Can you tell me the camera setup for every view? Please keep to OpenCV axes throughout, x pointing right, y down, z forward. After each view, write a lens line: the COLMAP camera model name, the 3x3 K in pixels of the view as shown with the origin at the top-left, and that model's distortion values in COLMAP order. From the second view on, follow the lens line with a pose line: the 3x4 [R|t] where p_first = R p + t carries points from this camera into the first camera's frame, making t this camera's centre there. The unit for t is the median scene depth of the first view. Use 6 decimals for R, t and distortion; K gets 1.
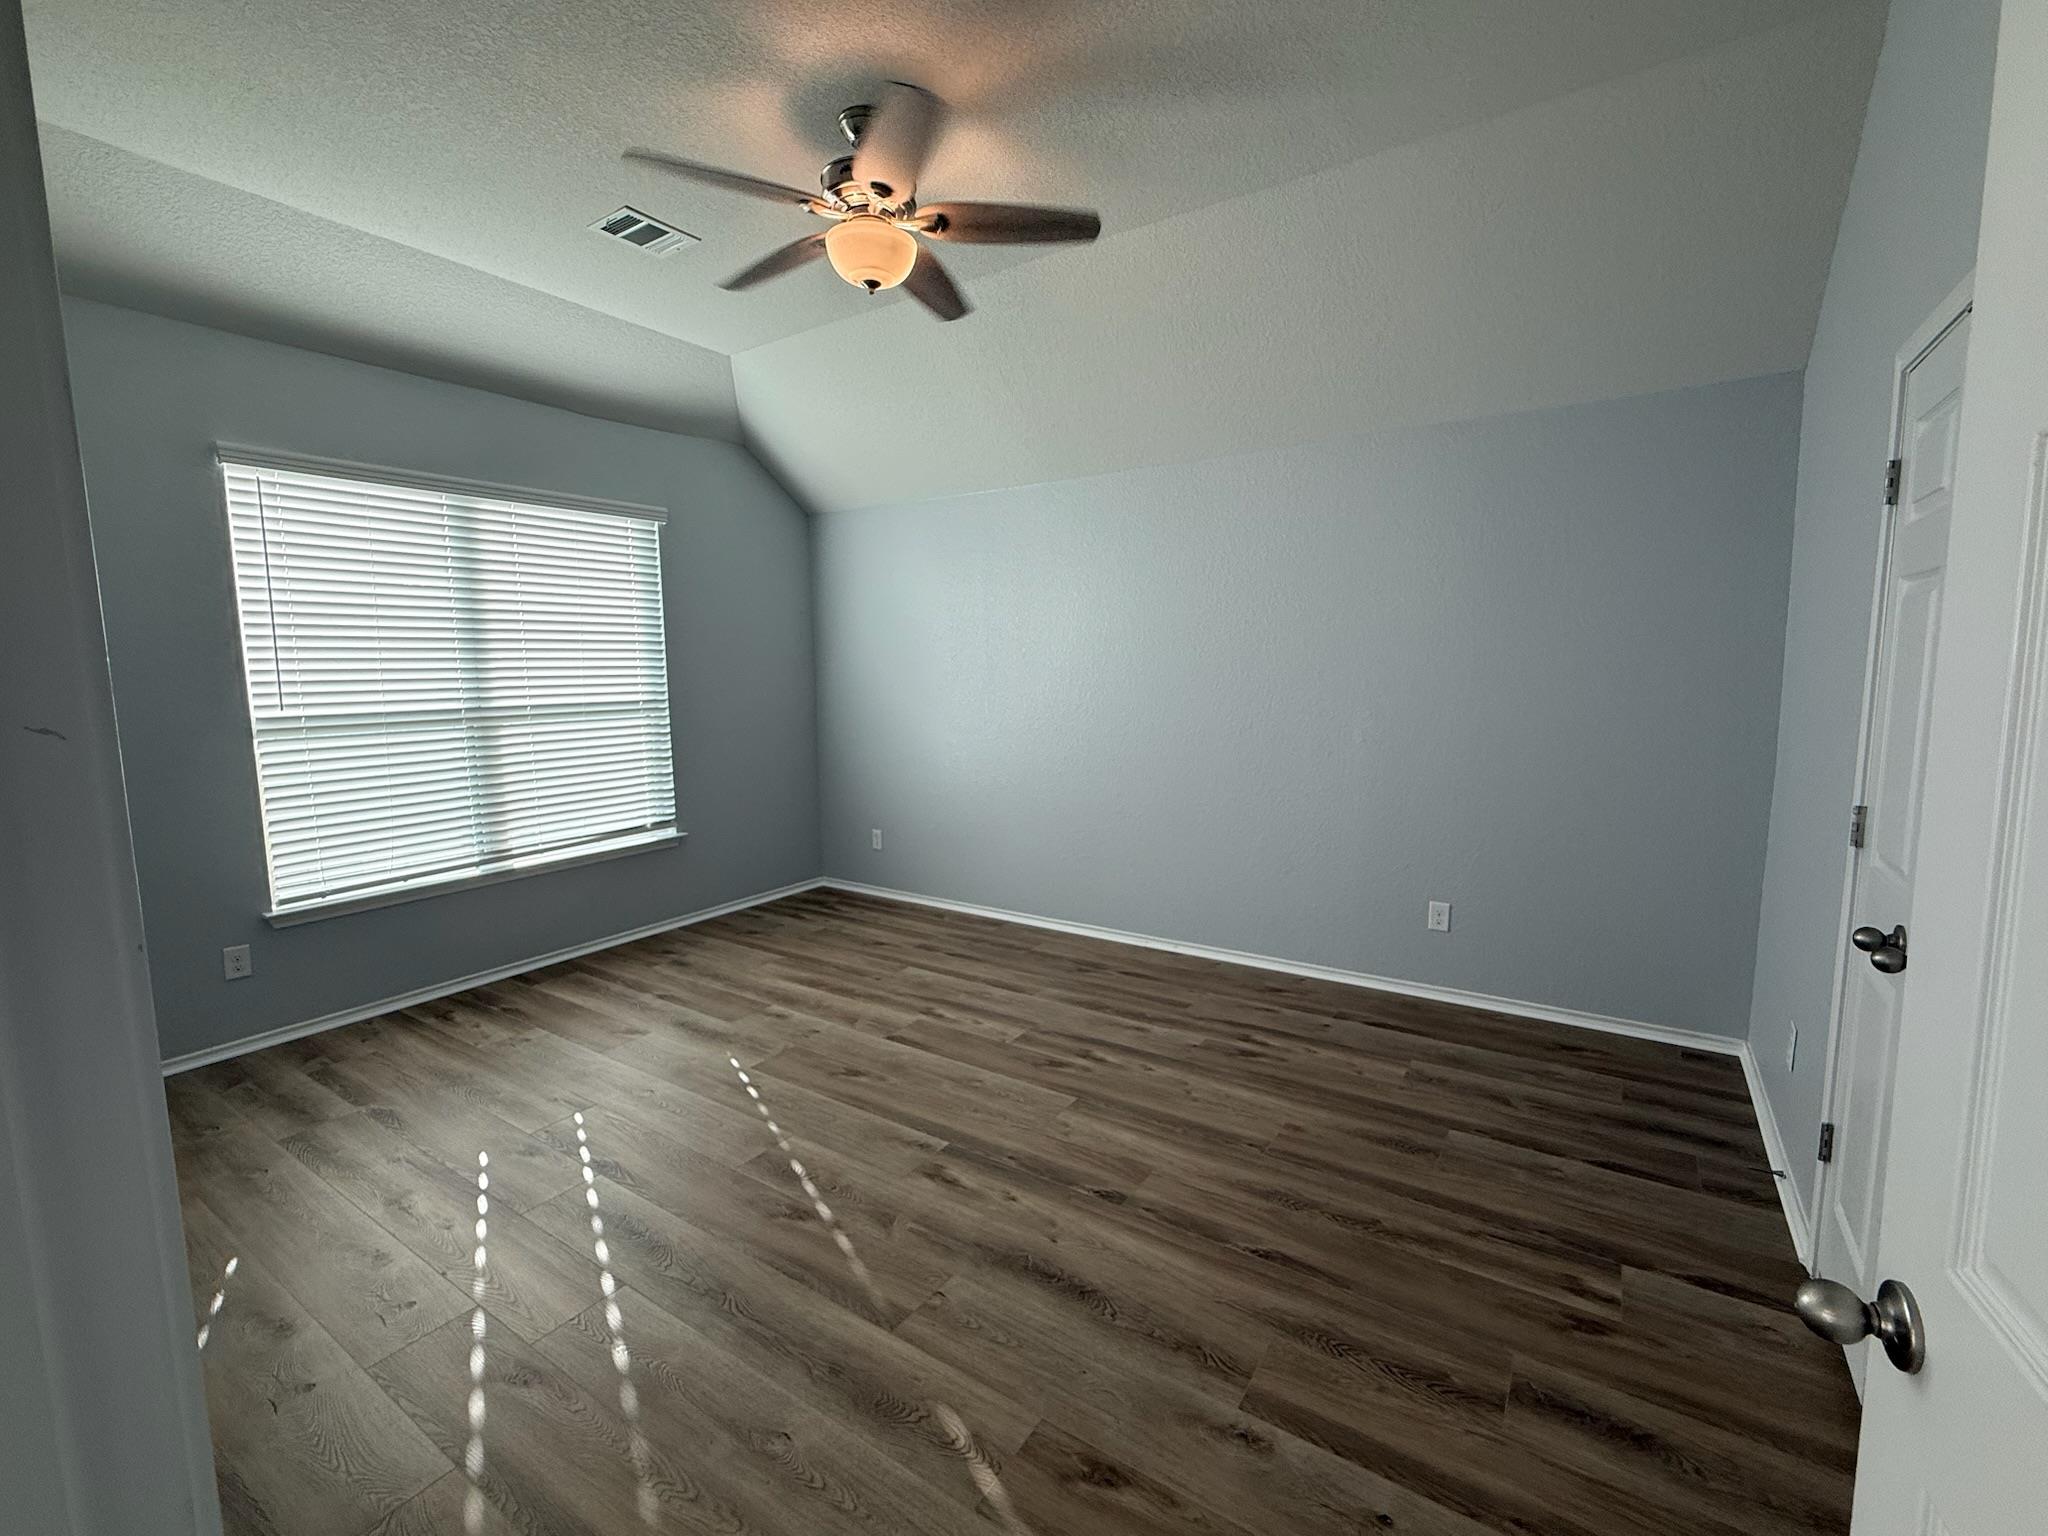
lens RADIAL K [[886.9, 0, 1024.0], [0, 886.9, 768.0], [0, 0, 1]] dist [0.001620, 0.000157]
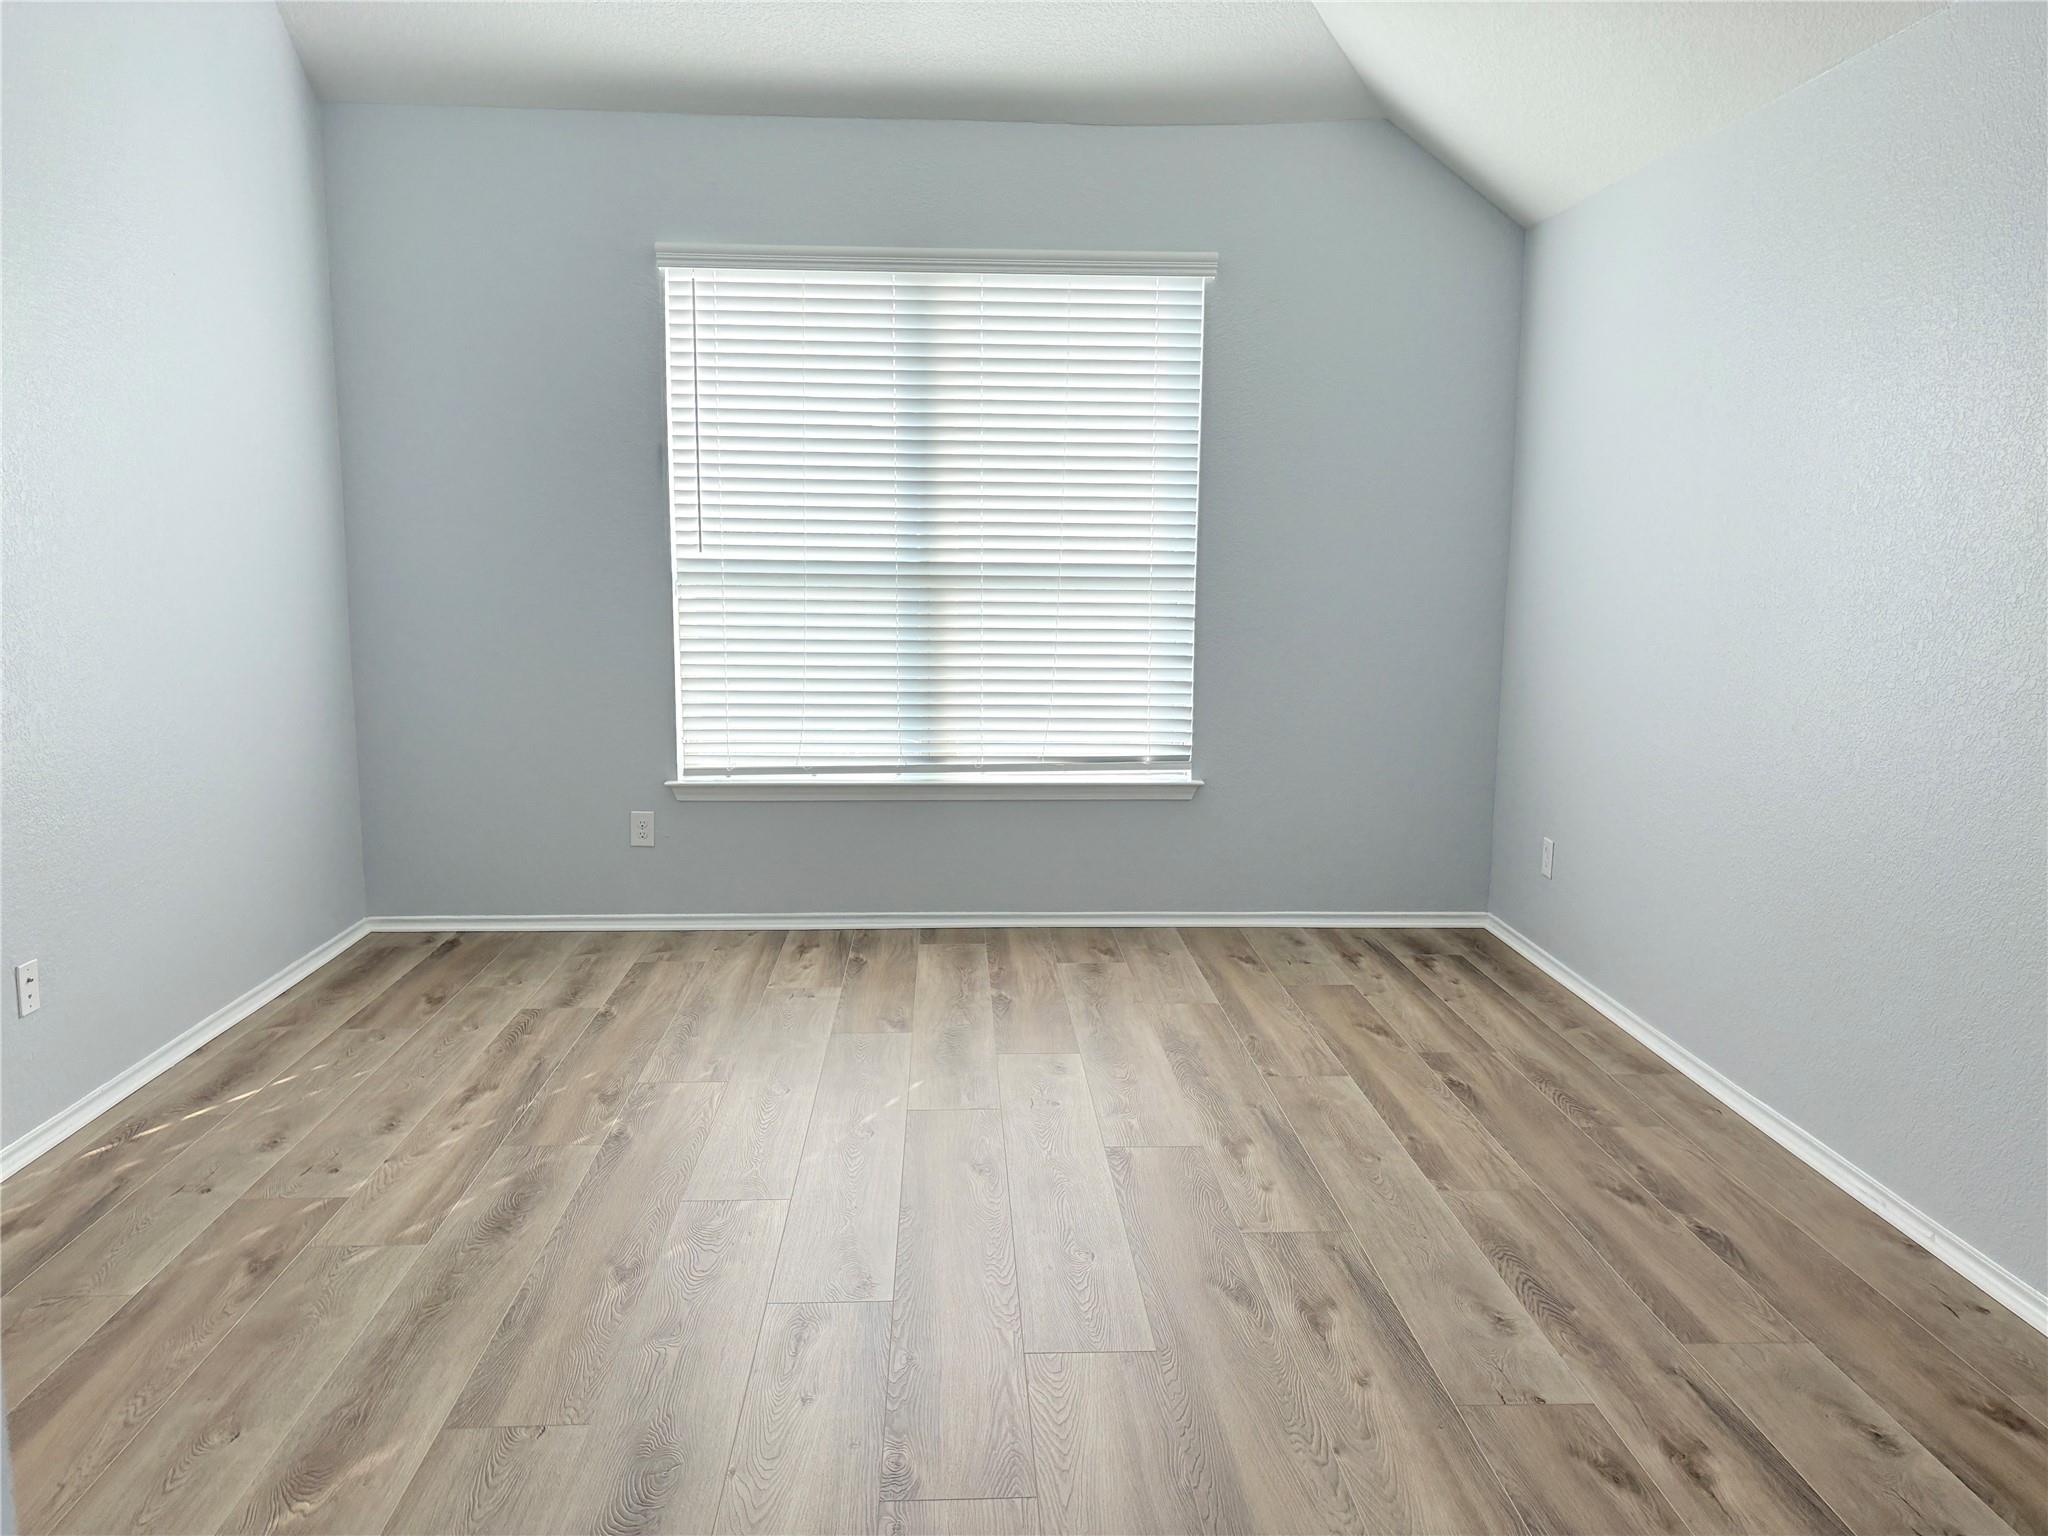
lens RADIAL K [[1549.2, 0, 1024.4], [0, 1549.2, 783.1], [0, 0, 1]] dist [0.027206, -0.005288]
pose [[0.597611, 0.142390, -0.789042, 0.538784], [-0.113236, 0.989229, 0.092752, -0.016141], [0.793750, 0.033918, 0.607298, 0.316336]]
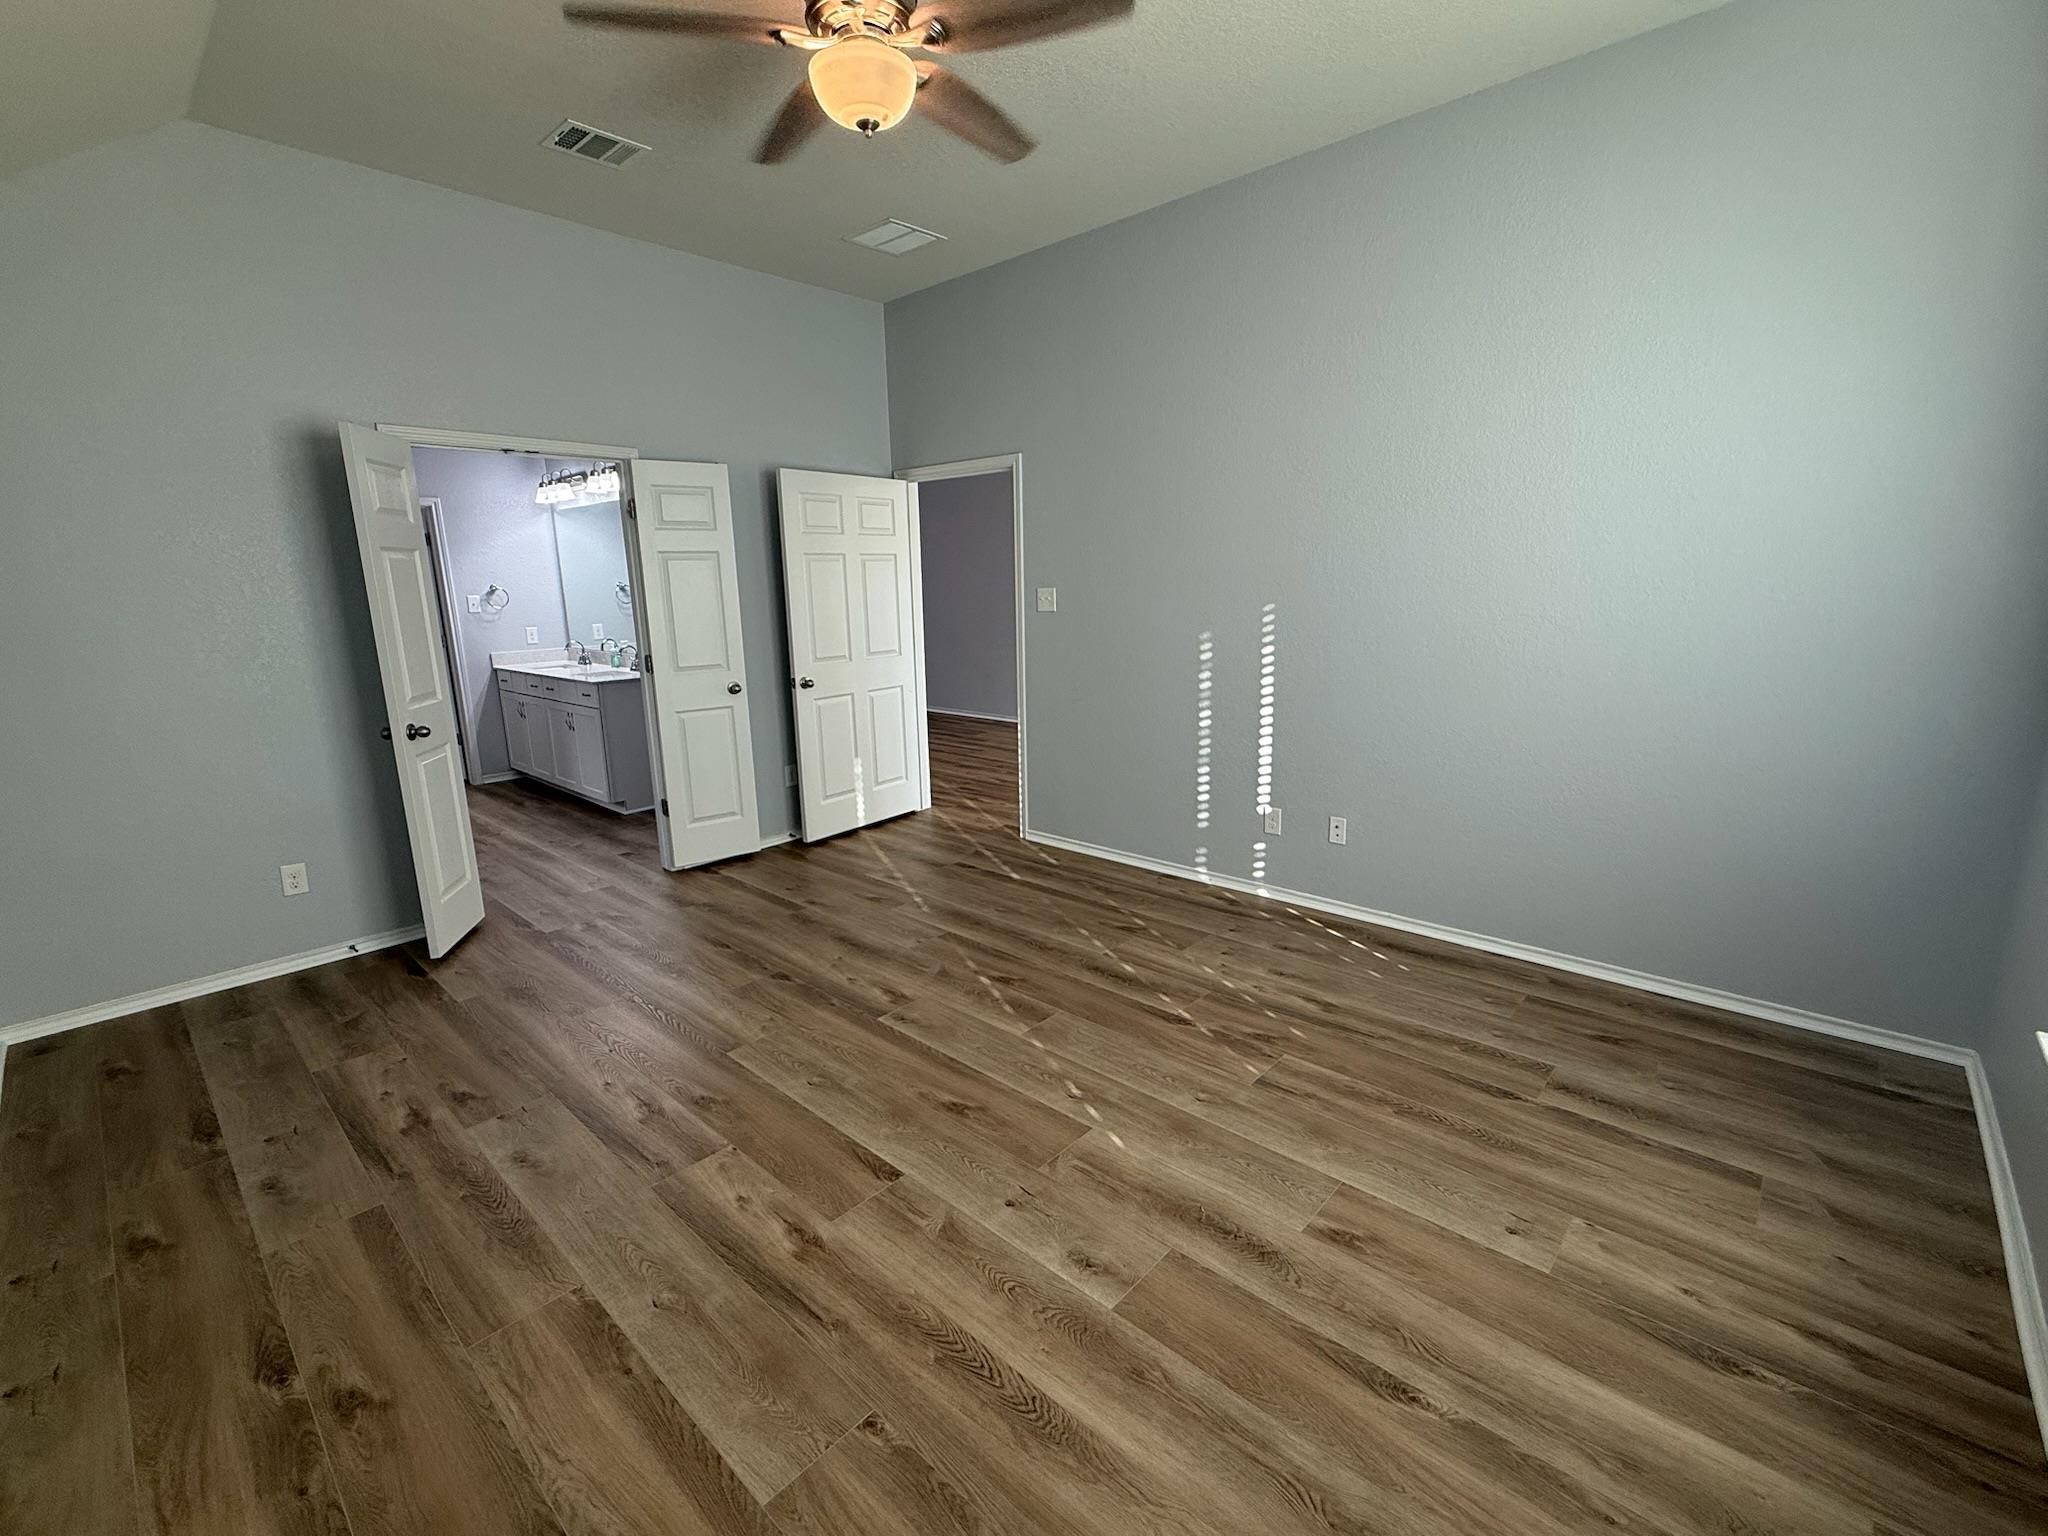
lens RADIAL K [[886.9, 0, 1024.0], [0, 886.9, 768.0], [0, 0, 1]] dist [0.001620, 0.000157]
pose [[-0.987558, 0.001636, 0.157249, -0.322711], [0.052626, 0.945730, 0.320663, -0.160673], [-0.148190, 0.324948, -0.934049, 1.398696]]
